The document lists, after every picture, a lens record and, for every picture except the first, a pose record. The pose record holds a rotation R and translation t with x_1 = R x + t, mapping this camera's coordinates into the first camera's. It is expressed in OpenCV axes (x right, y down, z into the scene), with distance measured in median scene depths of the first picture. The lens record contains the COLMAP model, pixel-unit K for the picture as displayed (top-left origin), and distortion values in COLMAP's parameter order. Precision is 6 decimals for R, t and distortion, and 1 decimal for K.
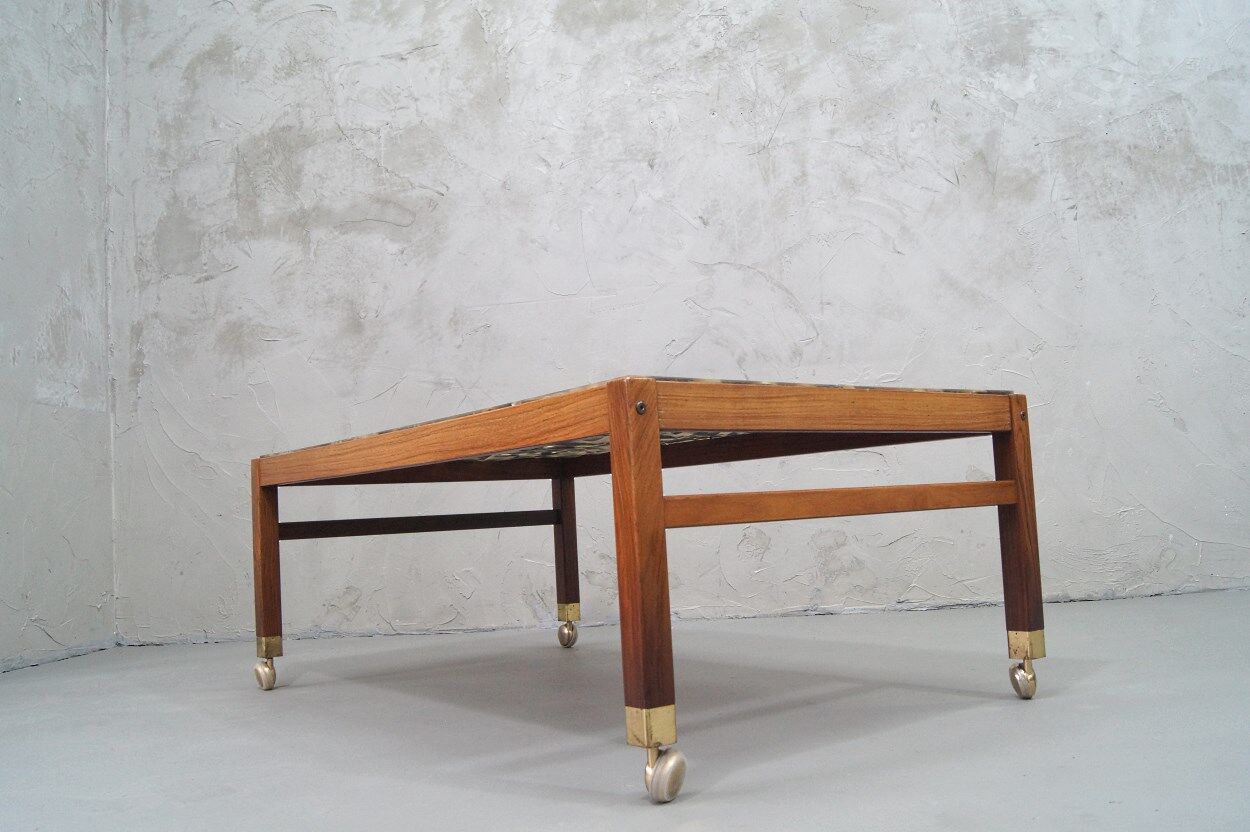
lens RADIAL K [[1081.0, 0, 625.0], [0, 1081.0, 416.0], [0, 0, 1]] dist [-0.075597, 0.008244]
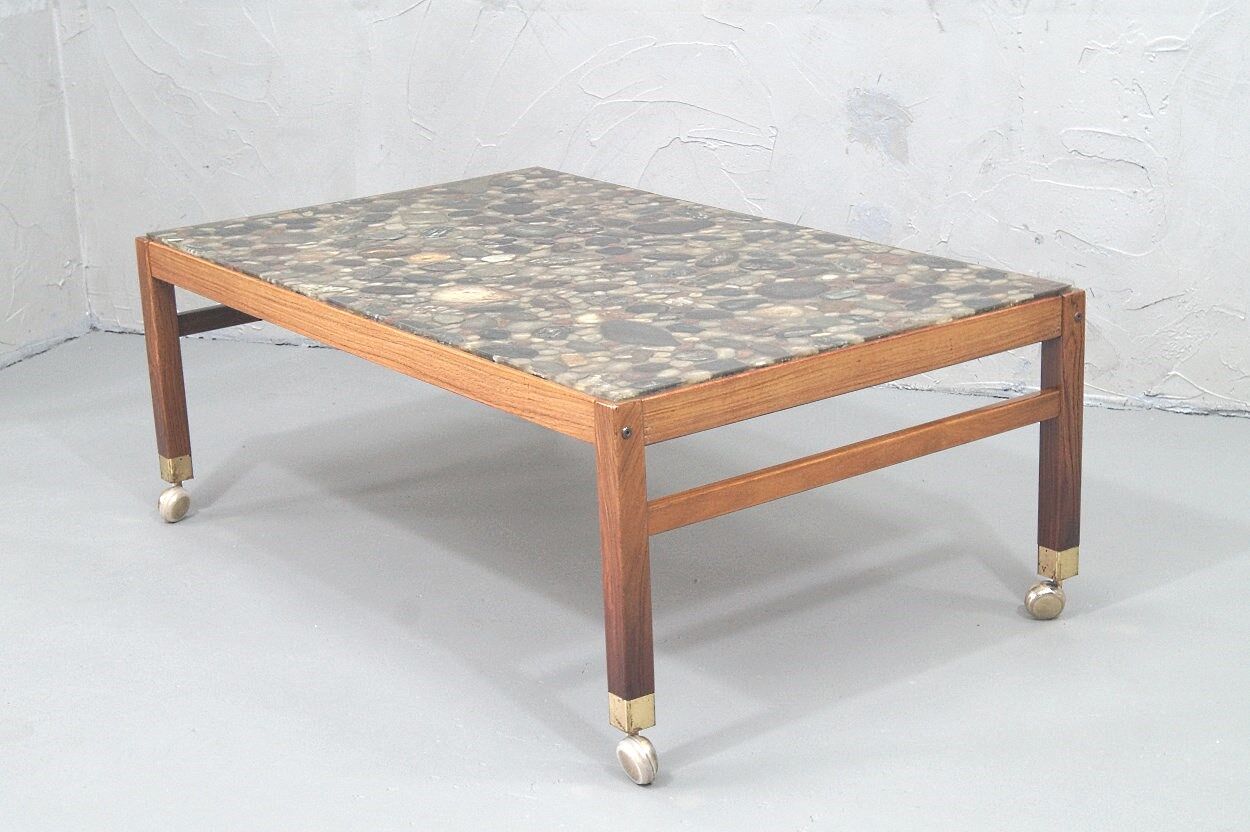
lens RADIAL K [[2181.9, 0, 625.0], [0, 2181.9, 416.0], [0, 0, 1]] dist [-0.013967, -0.060968]
pose [[0.951995, 0.103958, -0.287922, 0.315288], [0.015102, 0.923473, 0.383365, -0.303713], [0.305742, -0.369310, 0.877572, -0.236046]]
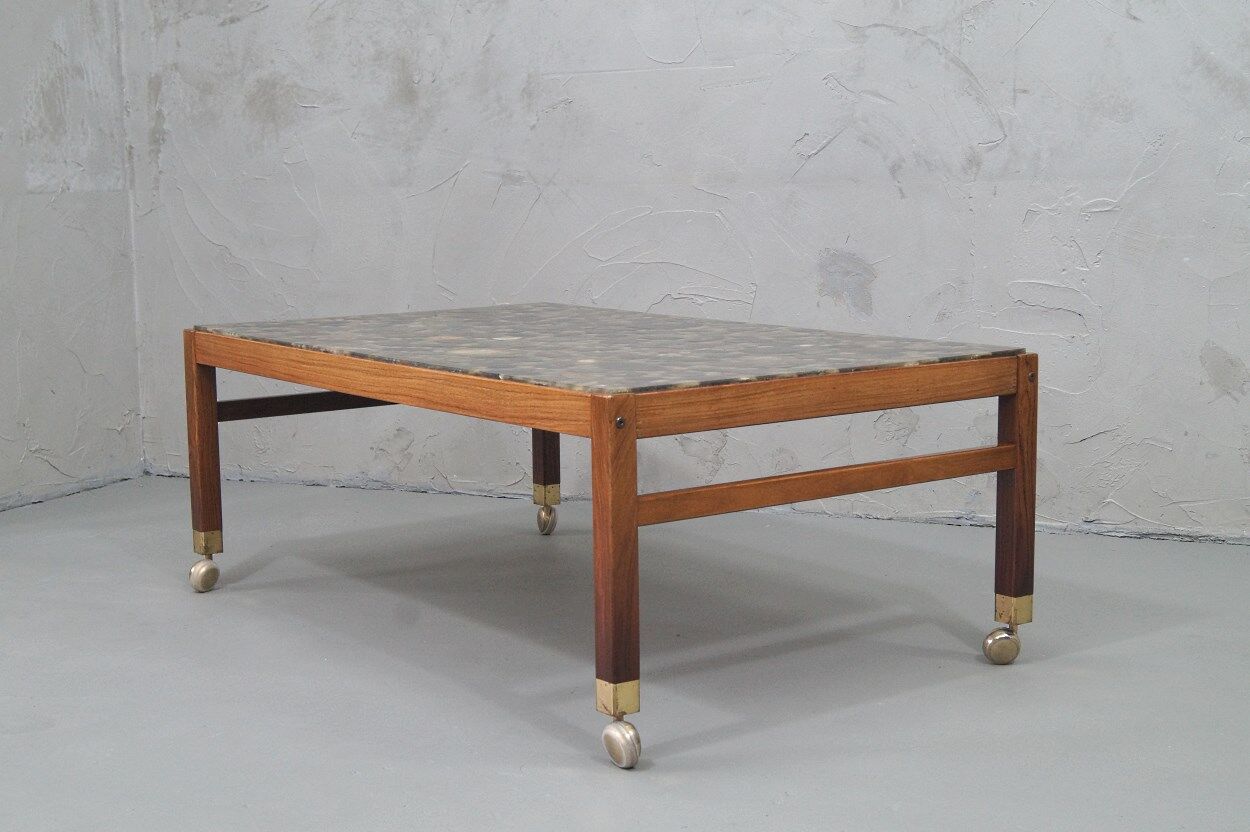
lens RADIAL K [[1855.0, 0, 625.0], [0, 1855.0, 416.0], [0, 0, 1]] dist [-0.027201, -0.052766]
pose [[0.950921, 0.082913, -0.298119, 0.306693], [-0.012303, 0.972801, 0.231314, -0.167820], [0.309190, -0.216294, 0.926077, -0.215014]]
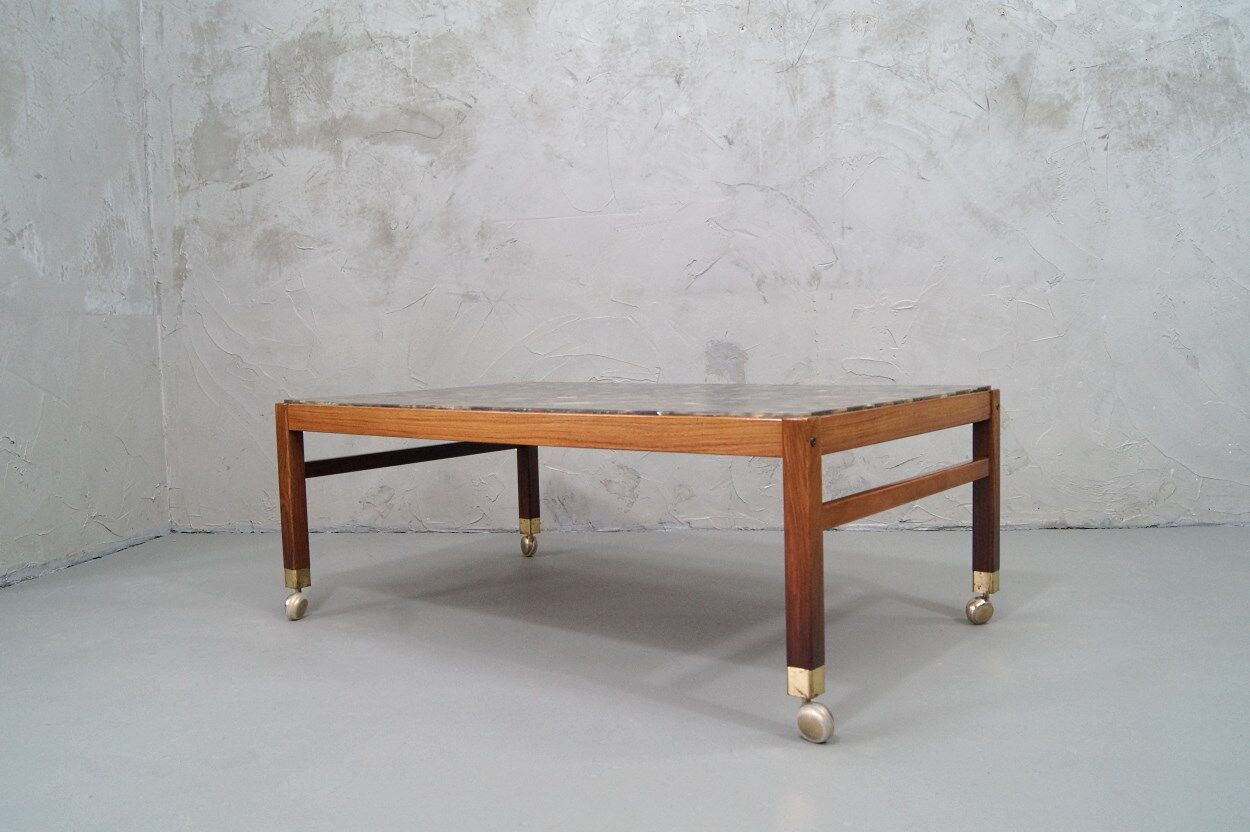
lens RADIAL K [[1081.0, 0, 625.0], [0, 1081.0, 416.0], [0, 0, 1]] dist [-0.075597, 0.008244]
pose [[0.998319, 0.029461, -0.049918, 0.033752], [-0.020988, 0.986491, 0.162468, -0.087338], [0.054030, -0.161148, 0.985450, -0.028786]]
